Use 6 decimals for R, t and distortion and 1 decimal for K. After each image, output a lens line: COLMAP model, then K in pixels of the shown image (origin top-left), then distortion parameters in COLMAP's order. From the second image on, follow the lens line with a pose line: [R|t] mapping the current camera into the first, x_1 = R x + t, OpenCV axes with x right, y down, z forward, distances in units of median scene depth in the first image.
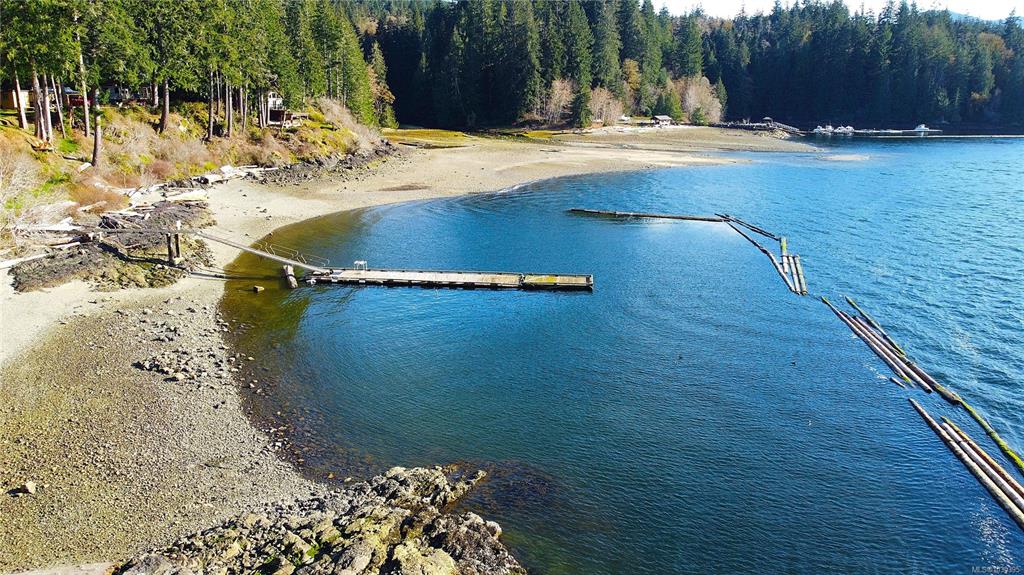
lens RADIAL K [[769.2, 0, 512.0], [0, 769.2, 287.5], [0, 0, 1]] dist [-0.007039, -0.004535]
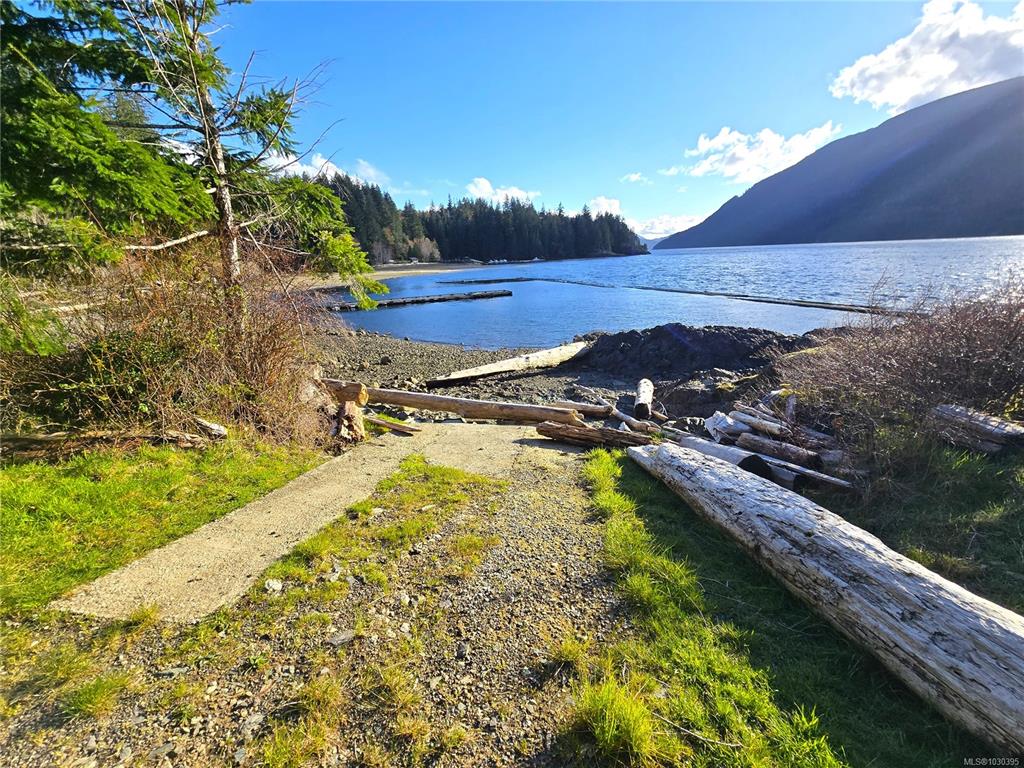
lens RADIAL K [[416.1, 0, 508.4], [0, 416.1, 387.0], [0, 0, 1]] dist [-0.002941, -0.000065]
pose [[0.889356, -0.175556, 0.422169, -0.074109], [0.154030, 0.984414, 0.084876, 0.027157], [-0.430490, -0.010458, 0.902535, 0.027931]]
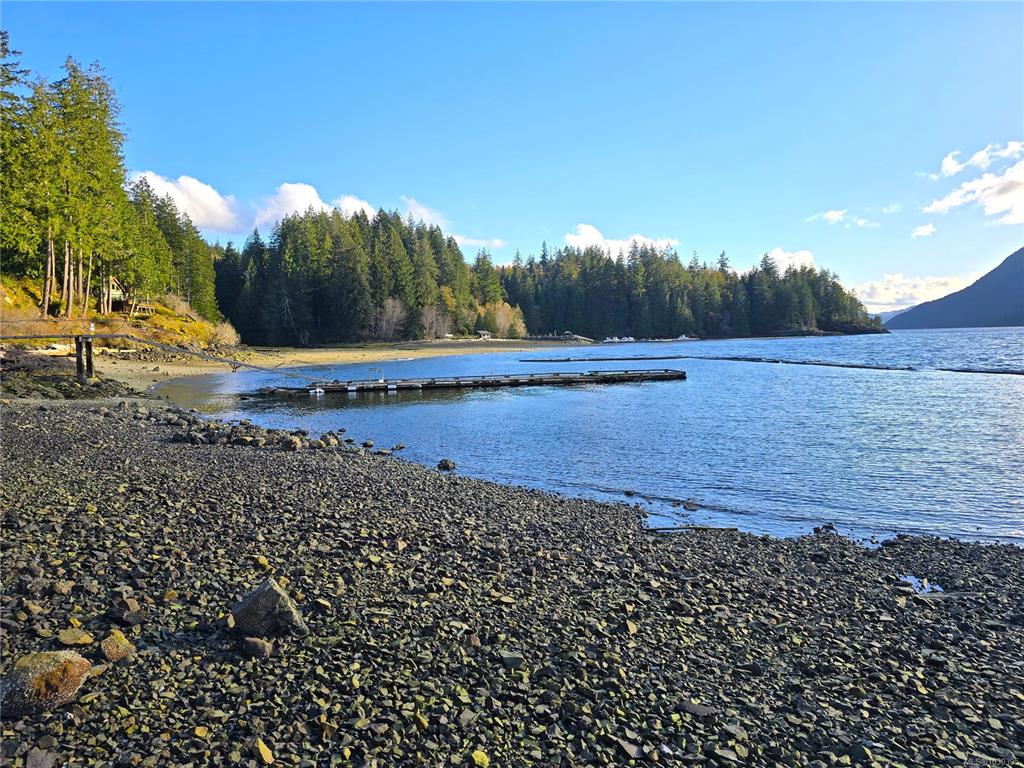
lens RADIAL K [[675.9, 0, 514.1], [0, 675.9, 380.3], [0, 0, 1]] dist [0.071255, -0.078776]
pose [[0.953841, -0.045162, 0.296895, -0.061048], [0.100055, 0.979935, -0.172385, 0.023324], [-0.283153, 0.194134, 0.939221, 0.080344]]
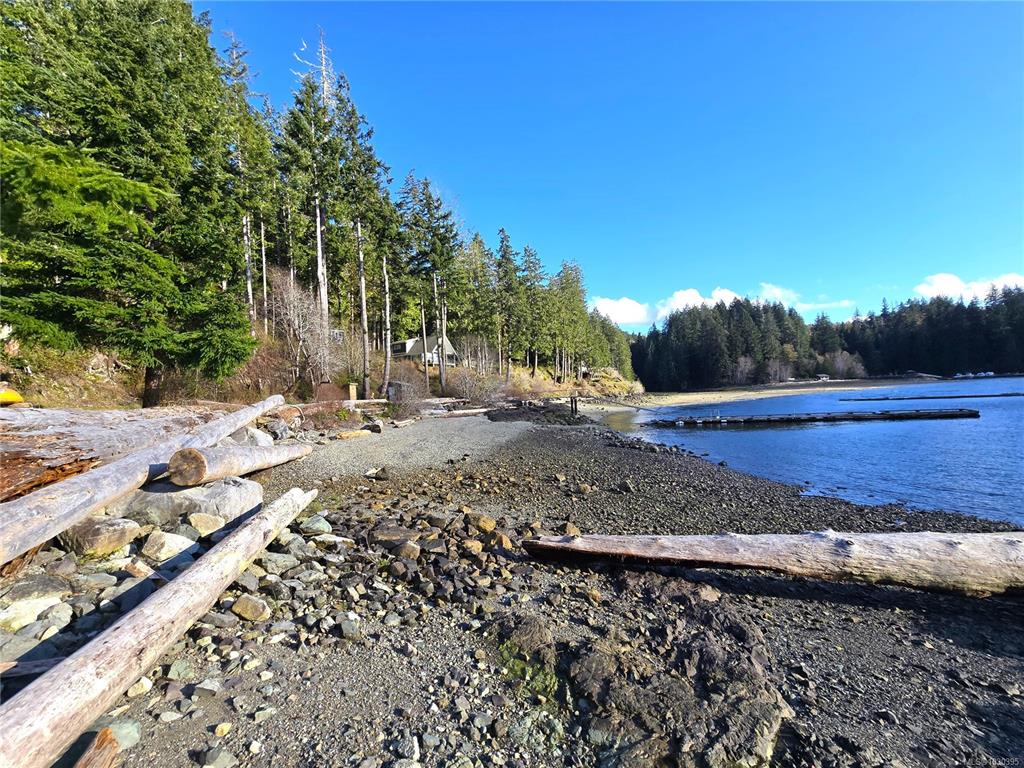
lens RADIAL K [[418.6, 0, 509.6], [0, 418.6, 385.2], [0, 0, 1]] dist [-0.001463, -0.000079]
pose [[0.920357, -0.071419, -0.384503, -0.055326], [-0.032318, 0.965931, -0.256774, 0.026905], [0.389741, 0.248750, 0.886693, 0.051004]]
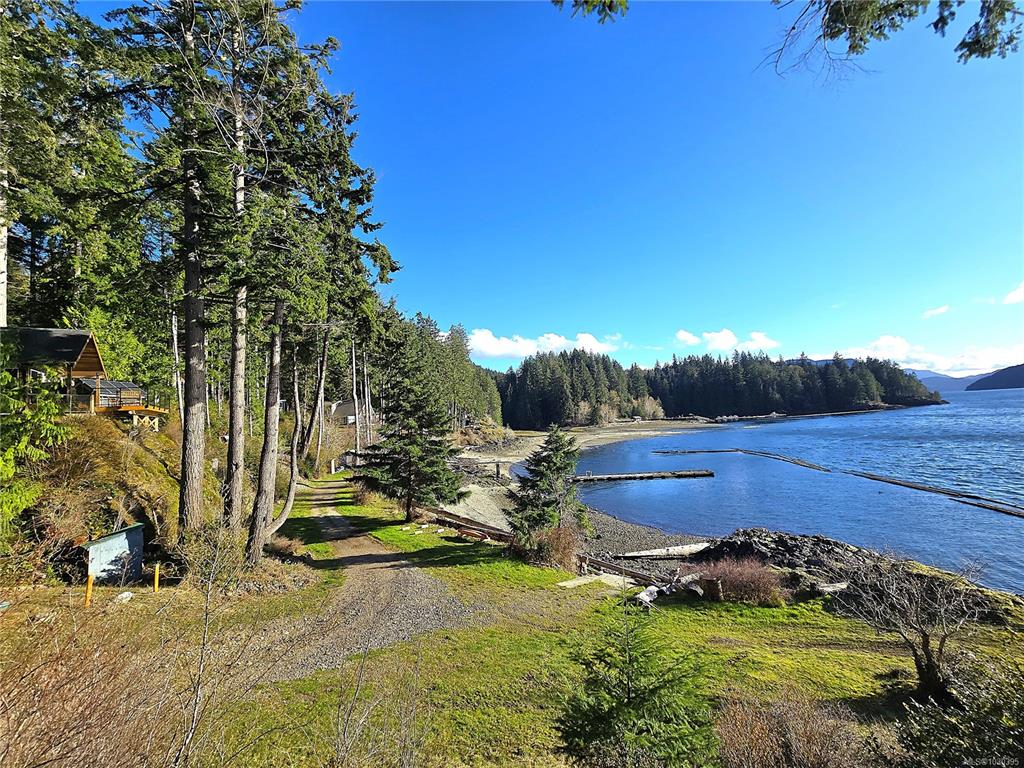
lens RADIAL K [[418.6, 0, 509.6], [0, 418.6, 385.2], [0, 0, 1]] dist [-0.001463, -0.000079]
pose [[0.996991, -0.067648, -0.037853, -0.081315], [0.052146, 0.946584, -0.318213, 0.020994], [0.057357, 0.315282, 0.947263, -0.036879]]
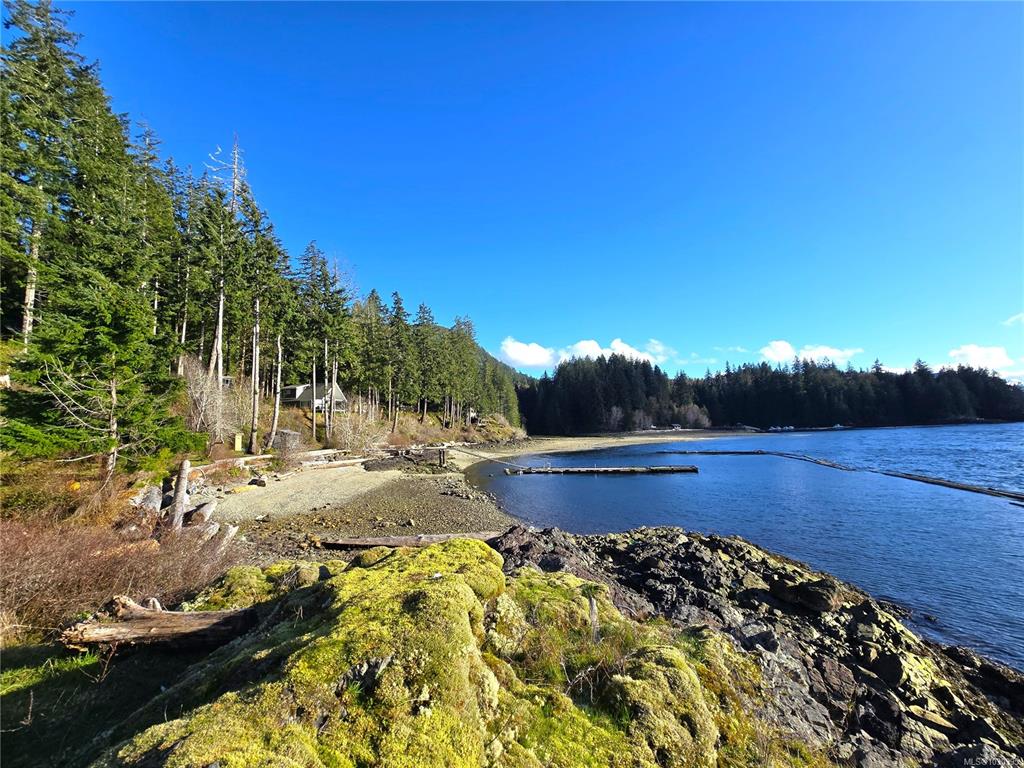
lens RADIAL K [[416.1, 0, 508.4], [0, 416.1, 387.0], [0, 0, 1]] dist [-0.002941, -0.000065]
pose [[0.985517, -0.054931, -0.160431, -0.028333], [-0.003374, 0.939541, -0.342420, 0.028338], [0.169541, 0.338003, 0.925748, 0.016382]]
